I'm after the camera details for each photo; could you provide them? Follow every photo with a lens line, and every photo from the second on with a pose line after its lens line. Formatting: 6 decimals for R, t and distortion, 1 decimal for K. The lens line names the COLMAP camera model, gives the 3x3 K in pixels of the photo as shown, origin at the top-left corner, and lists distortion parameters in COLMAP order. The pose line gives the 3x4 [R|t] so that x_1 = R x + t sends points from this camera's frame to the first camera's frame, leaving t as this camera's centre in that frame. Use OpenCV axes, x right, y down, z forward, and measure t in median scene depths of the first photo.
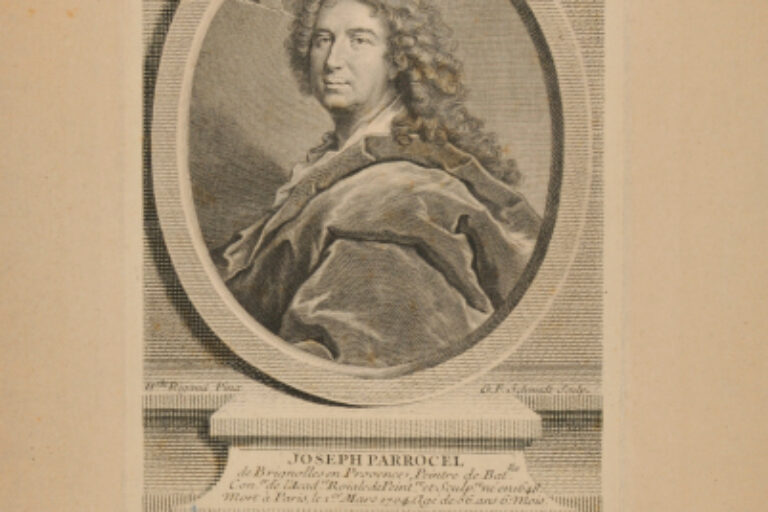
lens RADIAL K [[2408.7, 0, 383.7], [0, 2408.7, 257.5], [0, 0, 1]] dist [0.075404, 0.000000]
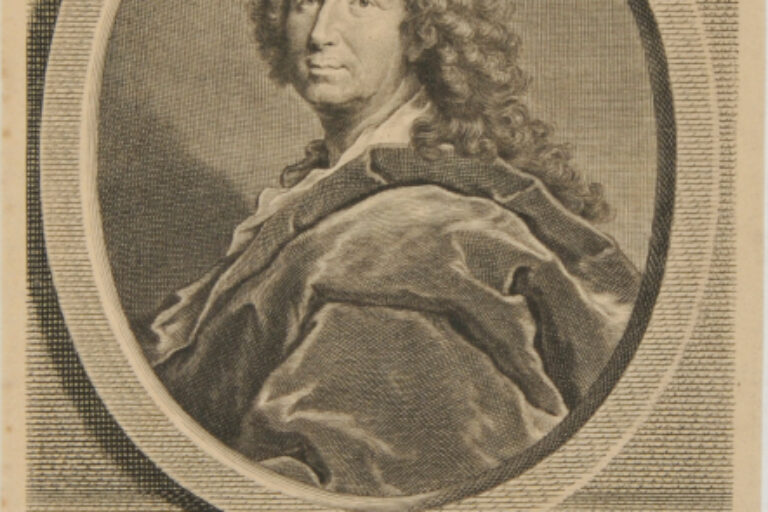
lens RADIAL K [[2408.7, 0, 384.7], [0, 2408.7, 253.4], [0, 0, 1]] dist [0.075404, 0.000000]
pose [[0.992174, 0.000580, 0.124859, -0.086484], [-0.000122, 0.999993, -0.003677, -0.018877], [-0.124861, 0.003633, 0.992168, 0.345123]]
